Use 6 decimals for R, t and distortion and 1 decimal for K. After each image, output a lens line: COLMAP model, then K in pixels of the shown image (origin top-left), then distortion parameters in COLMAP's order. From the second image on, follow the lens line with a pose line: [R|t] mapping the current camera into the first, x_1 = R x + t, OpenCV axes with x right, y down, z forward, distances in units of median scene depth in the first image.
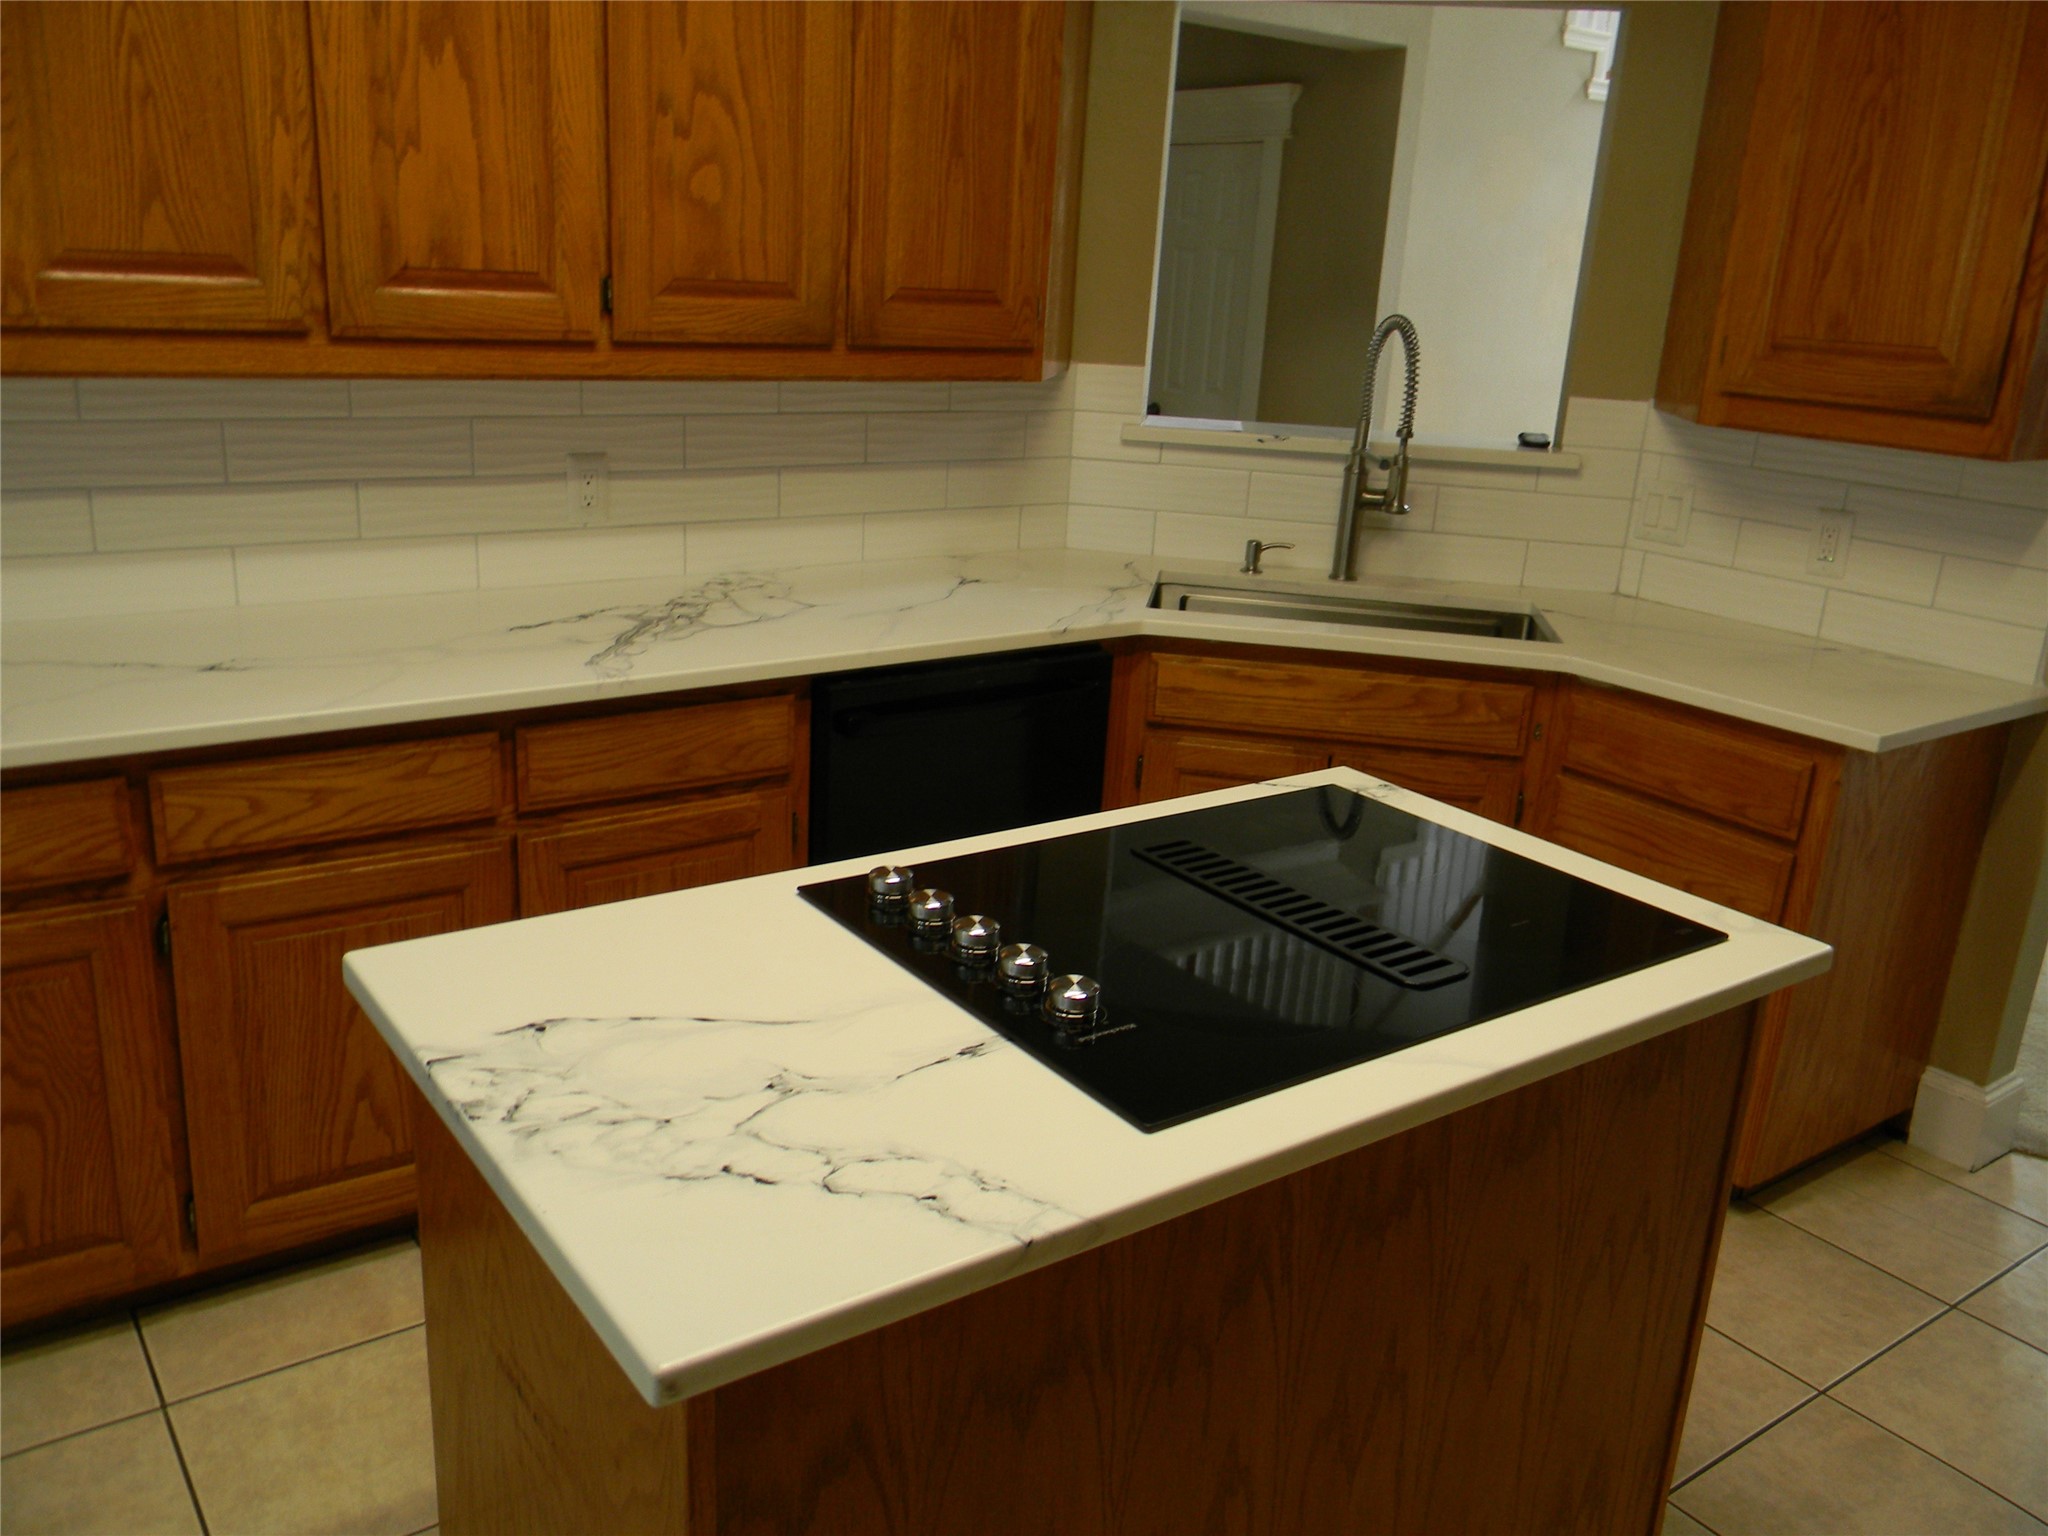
lens RADIAL K [[1655.0, 0, 1024.0], [0, 1655.0, 768.0], [0, 0, 1]] dist [0.033027, 0.005123]
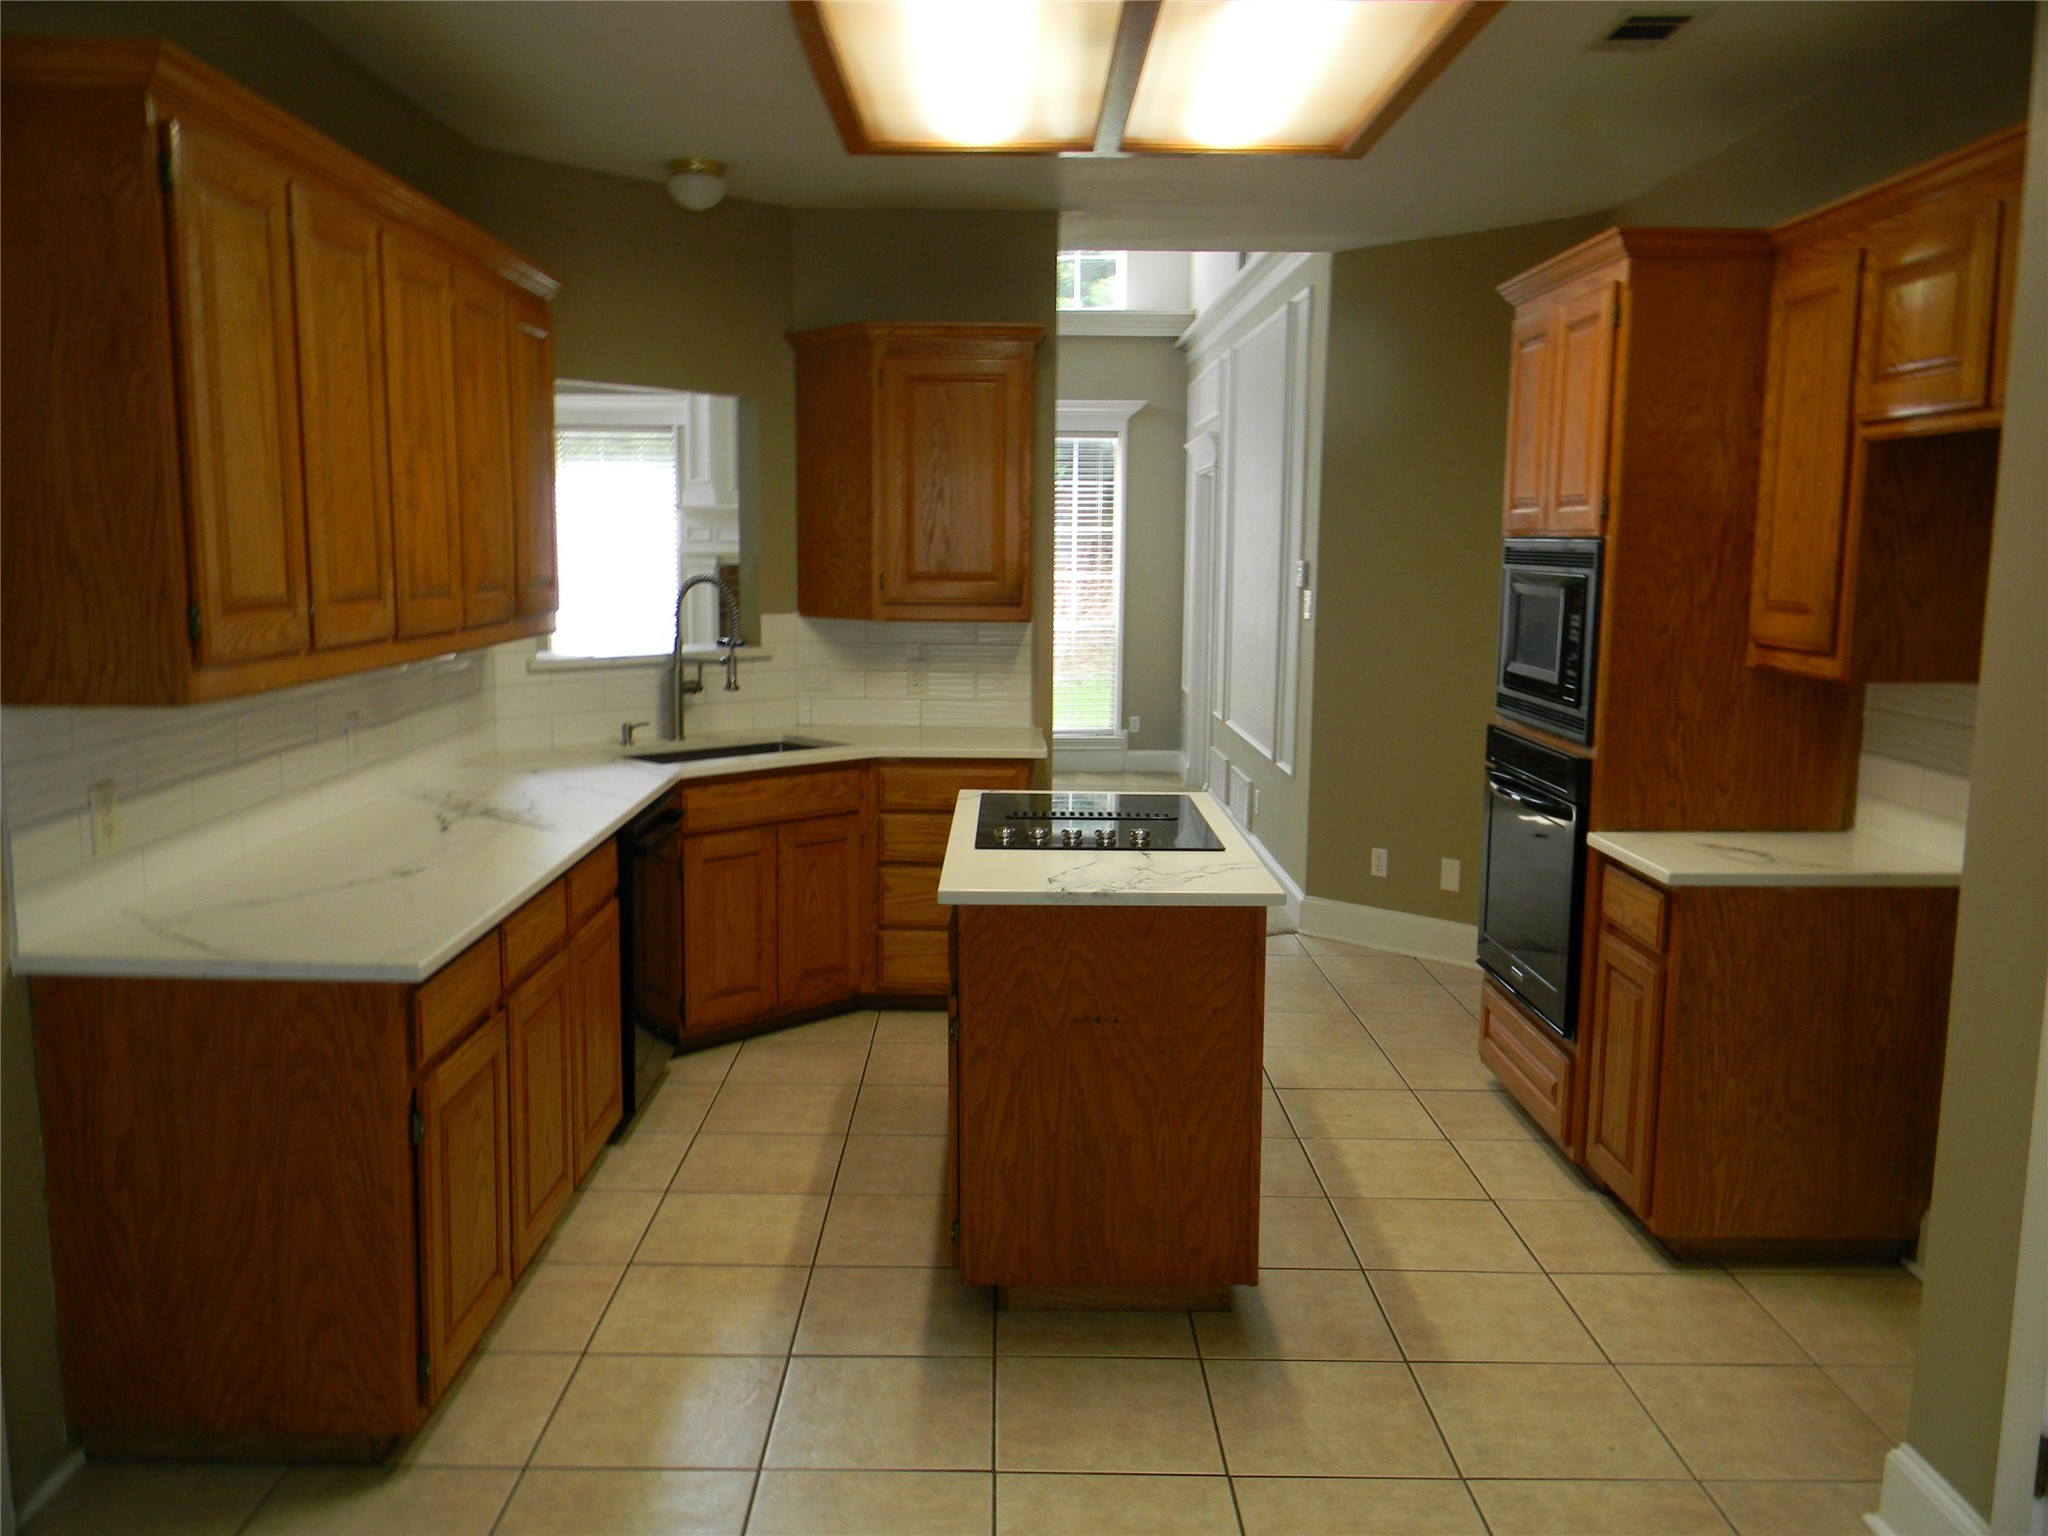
lens RADIAL K [[1645.4, 0, 1004.1], [0, 1645.4, 779.9], [0, 0, 1]] dist [0.010485, -0.017285]
pose [[0.585491, -0.166117, 0.793477, -1.051127], [0.263929, 0.964515, 0.007176, -0.009782], [-0.766513, 0.205220, 0.608558, -0.202767]]
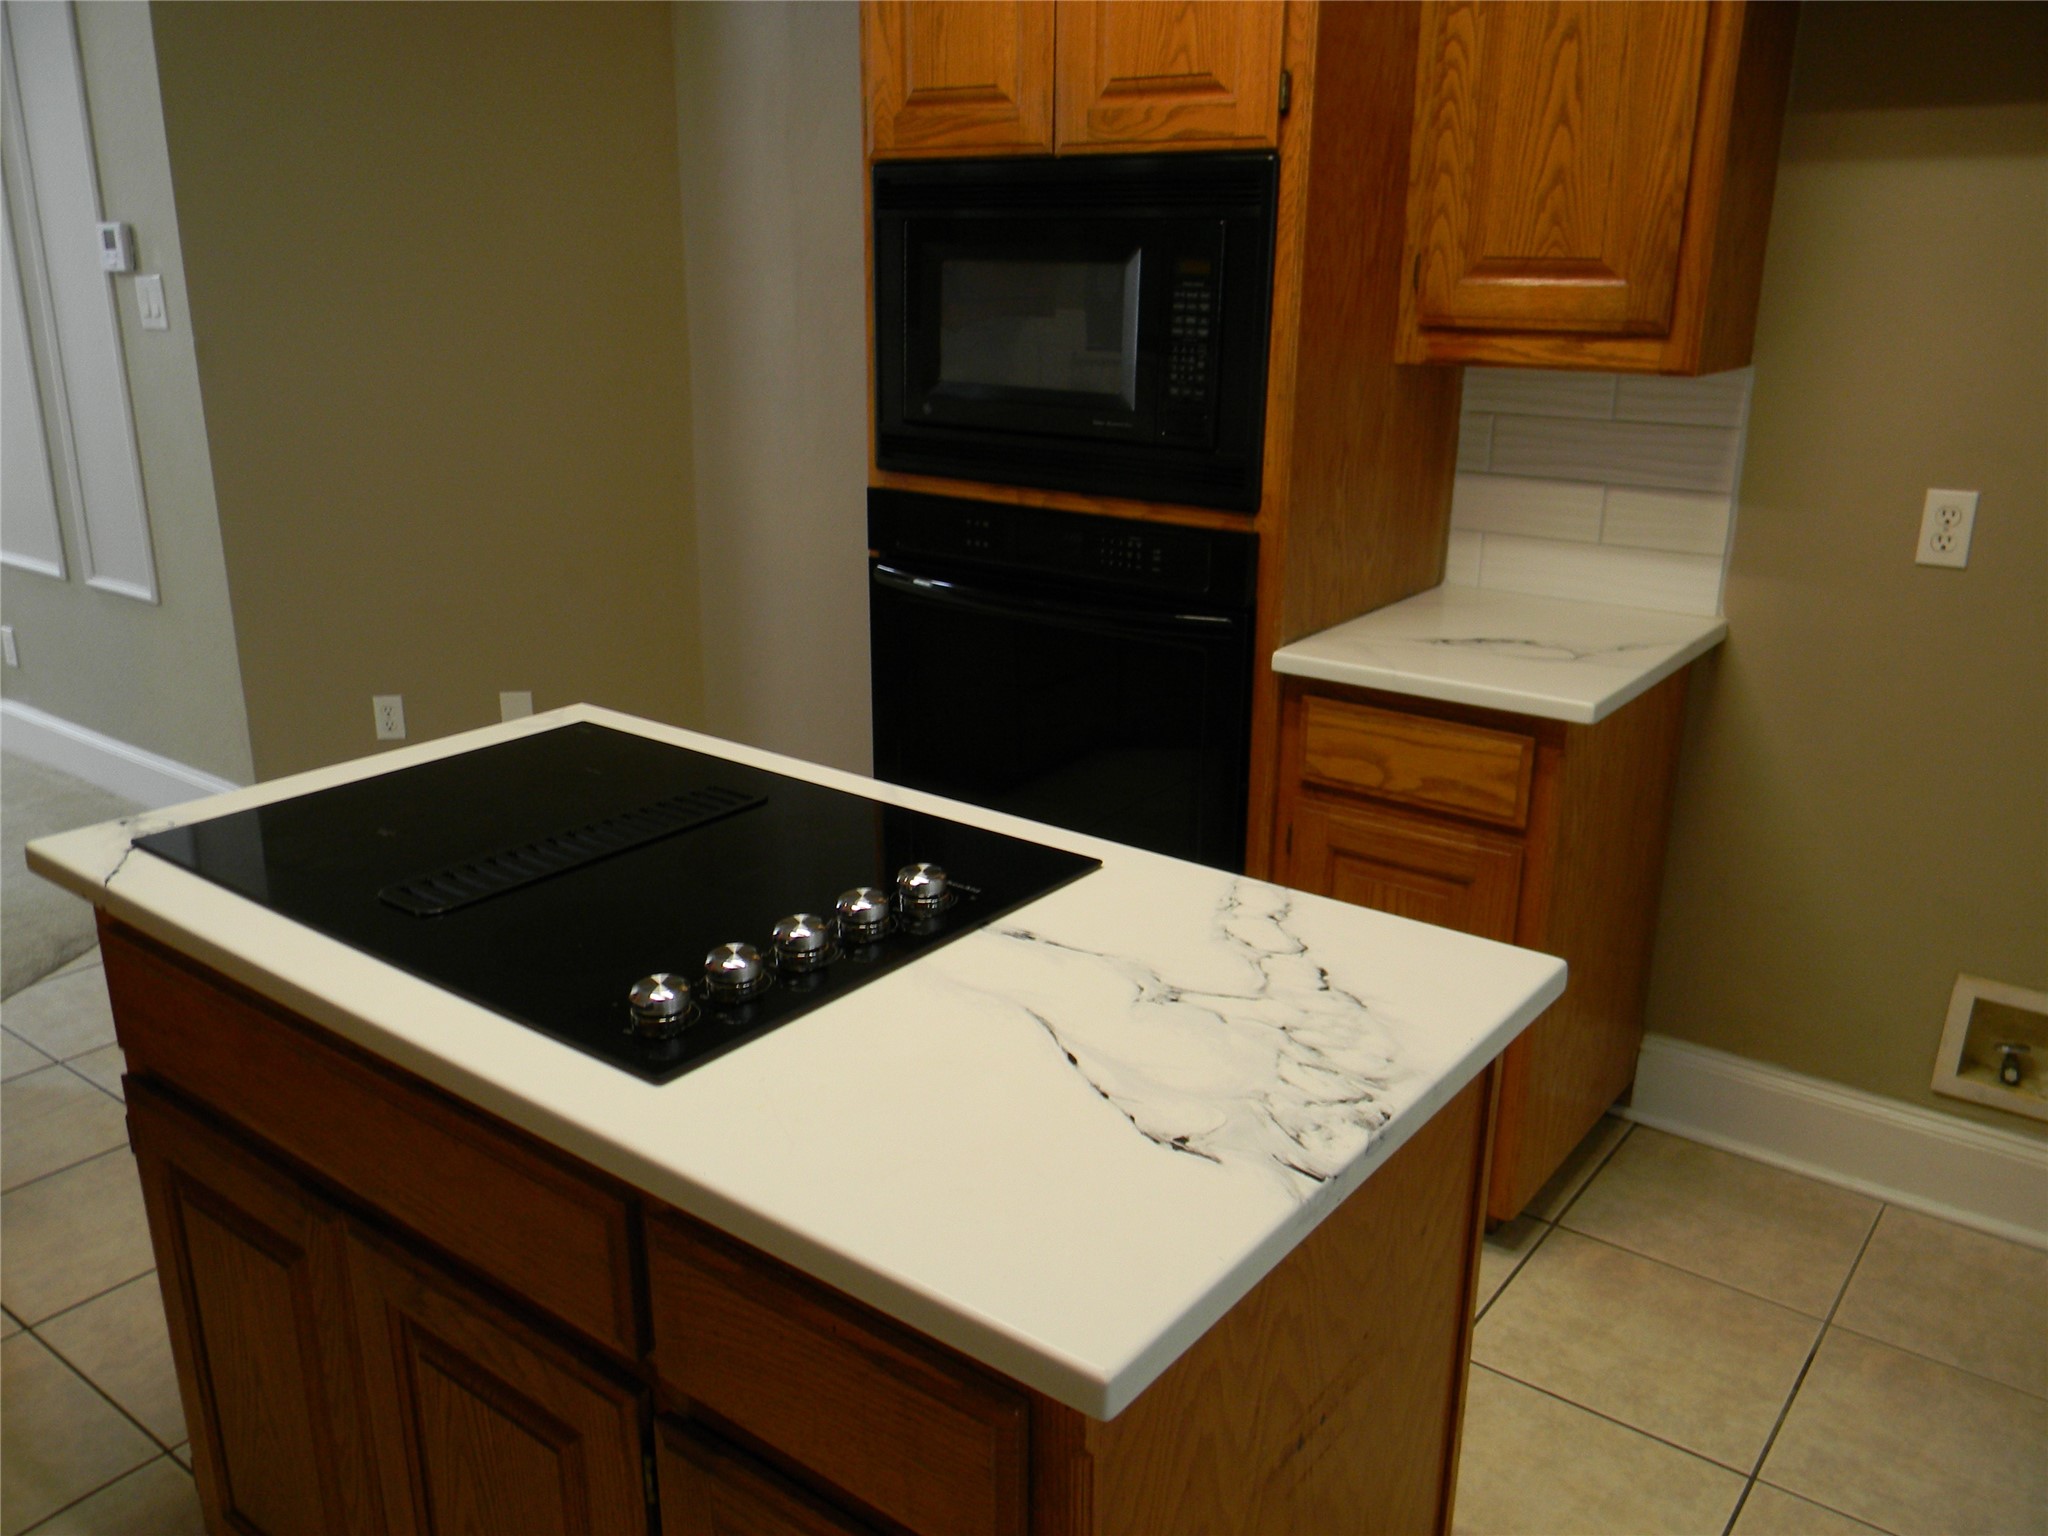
lens RADIAL K [[1645.4, 0, 1004.1], [0, 1645.4, 779.9], [0, 0, 1]] dist [0.010485, -0.017285]
pose [[-0.285545, -0.348780, 0.892646, -0.436449], [0.264455, 0.866586, 0.423193, -0.167892], [-0.921156, 0.356905, -0.155212, 0.543867]]
